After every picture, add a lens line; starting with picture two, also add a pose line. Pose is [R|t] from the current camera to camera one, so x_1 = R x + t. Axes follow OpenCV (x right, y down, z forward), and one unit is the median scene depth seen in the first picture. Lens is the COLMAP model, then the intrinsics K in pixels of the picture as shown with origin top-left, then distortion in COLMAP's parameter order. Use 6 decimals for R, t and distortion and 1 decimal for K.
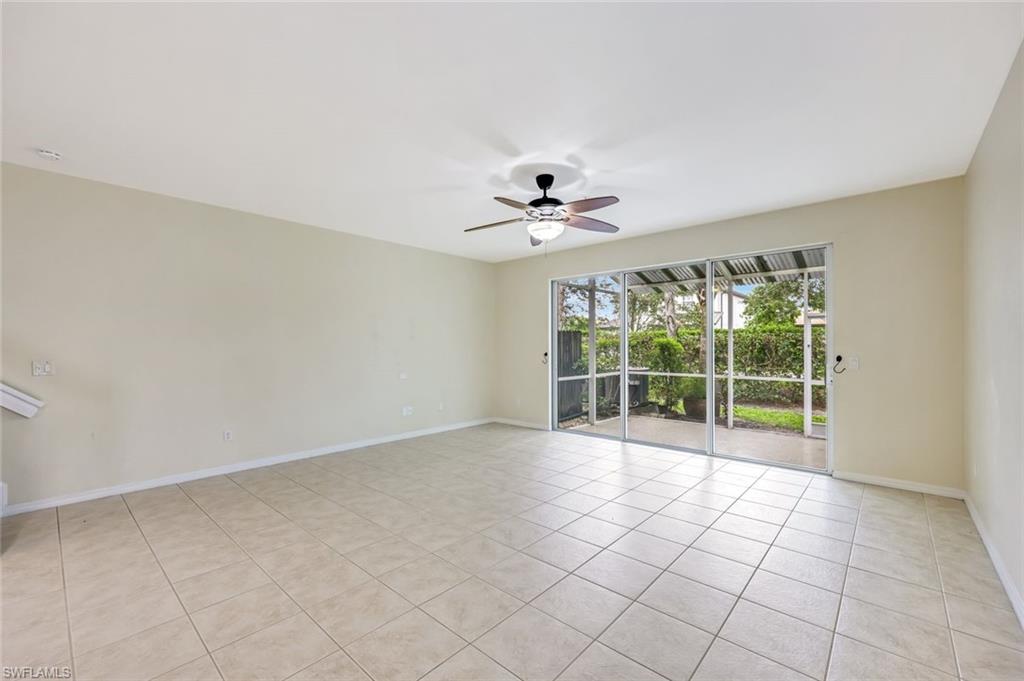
lens RADIAL K [[421.7, 0, 508.4], [0, 421.7, 337.3], [0, 0, 1]] dist [0.001252, -0.000105]
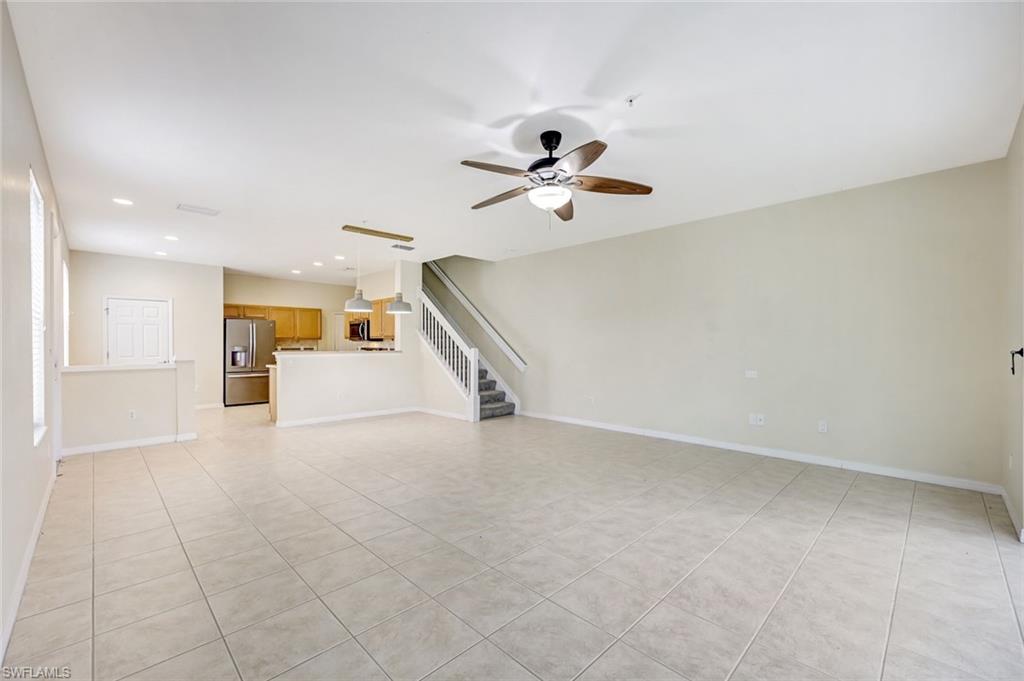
lens RADIAL K [[421.7, 0, 519.3], [0, 421.7, 345.1], [0, 0, 1]] dist [0.001252, -0.000105]
pose [[-0.044188, 0.004337, -0.999014, 1.081194], [0.026080, 0.999655, 0.003186, 0.041413], [0.998683, -0.025913, -0.044286, 1.113132]]
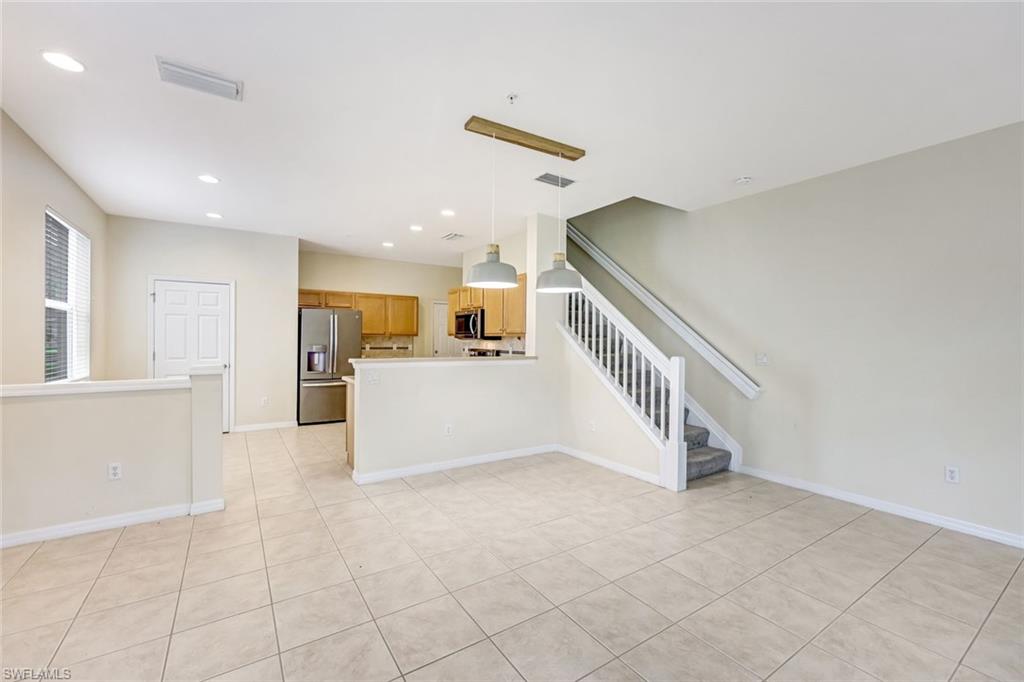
lens RADIAL K [[421.7, 0, 504.8], [0, 421.7, 339.0], [0, 0, 1]] dist [0.001252, -0.000105]
pose [[-0.266622, 0.000057, -0.963801, 0.252171], [0.015041, 0.999878, -0.004101, 0.007194], [0.963684, -0.015590, -0.266591, 0.654580]]
